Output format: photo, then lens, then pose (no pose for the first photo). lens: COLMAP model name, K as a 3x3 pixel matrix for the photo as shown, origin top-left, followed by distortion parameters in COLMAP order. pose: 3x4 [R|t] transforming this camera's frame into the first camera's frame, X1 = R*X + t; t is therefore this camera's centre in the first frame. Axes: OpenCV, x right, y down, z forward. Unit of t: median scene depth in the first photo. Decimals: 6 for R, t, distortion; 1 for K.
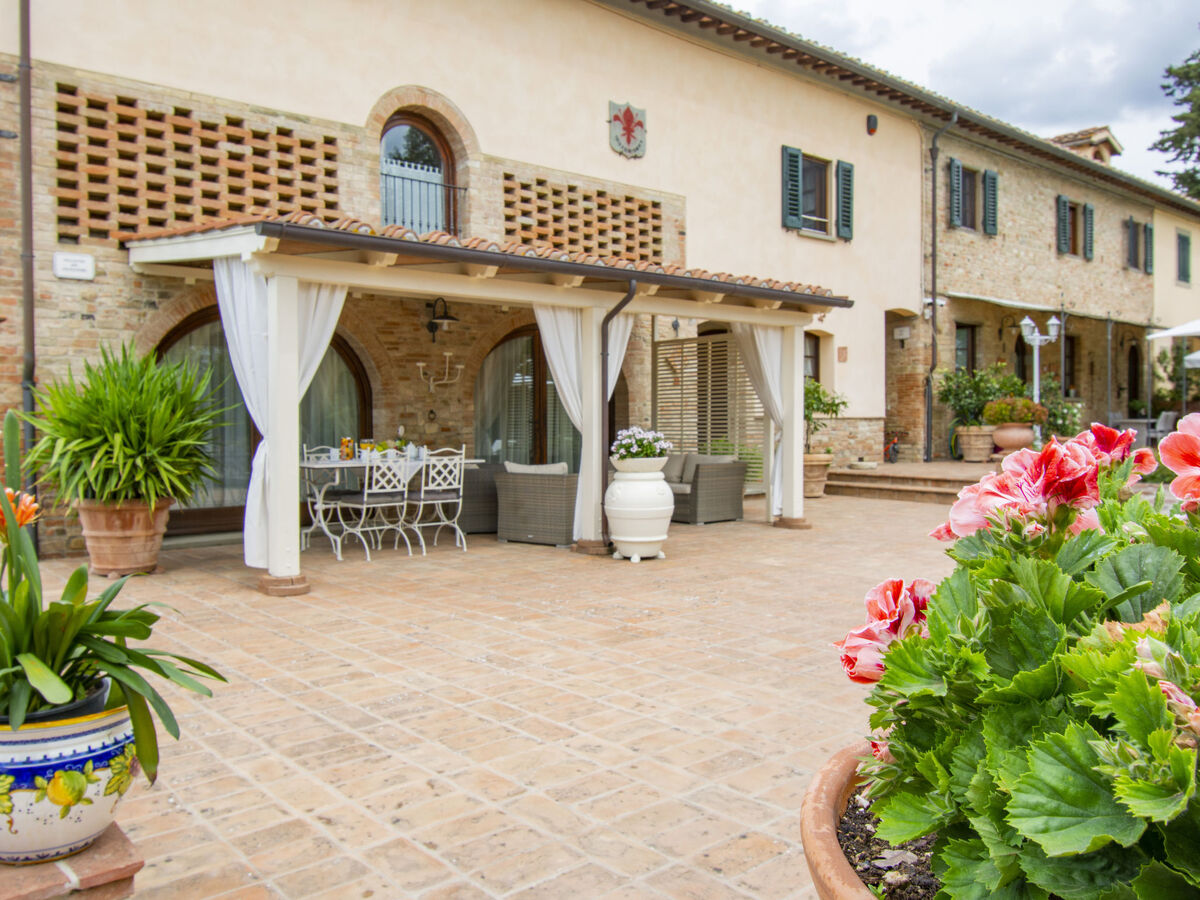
lens RADIAL K [[955.7, 0, 600.0], [0, 955.7, 450.0], [0, 0, 1]] dist [0.001582, -0.009370]
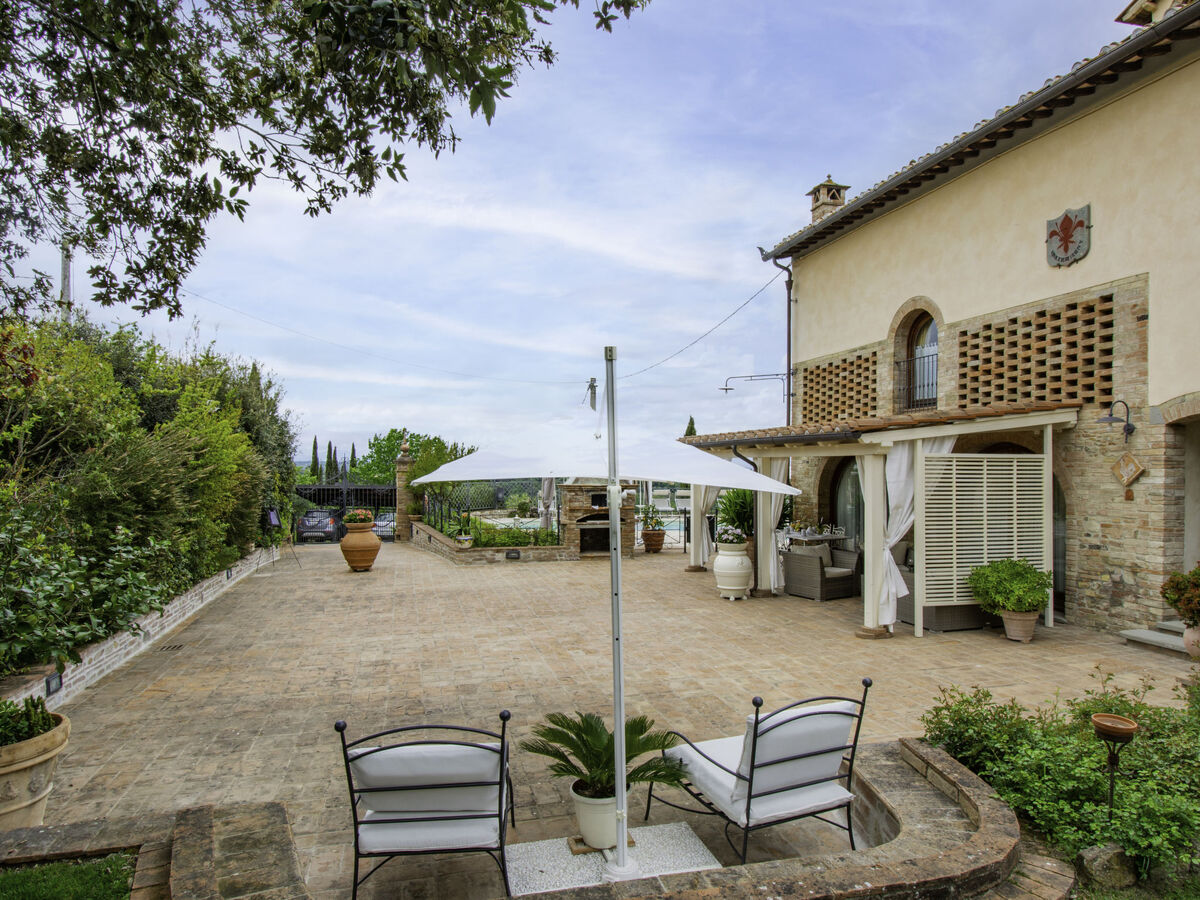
lens RADIAL K [[725.5, 0, 600.0], [0, 725.5, 450.0], [0, 0, 1]] dist [0.007108, -0.021645]
pose [[-0.448181, -0.004972, -0.893929, 0.902431], [-0.019242, 0.999807, 0.004086, -0.110595], [0.893736, 0.019032, -0.448190, 0.904624]]
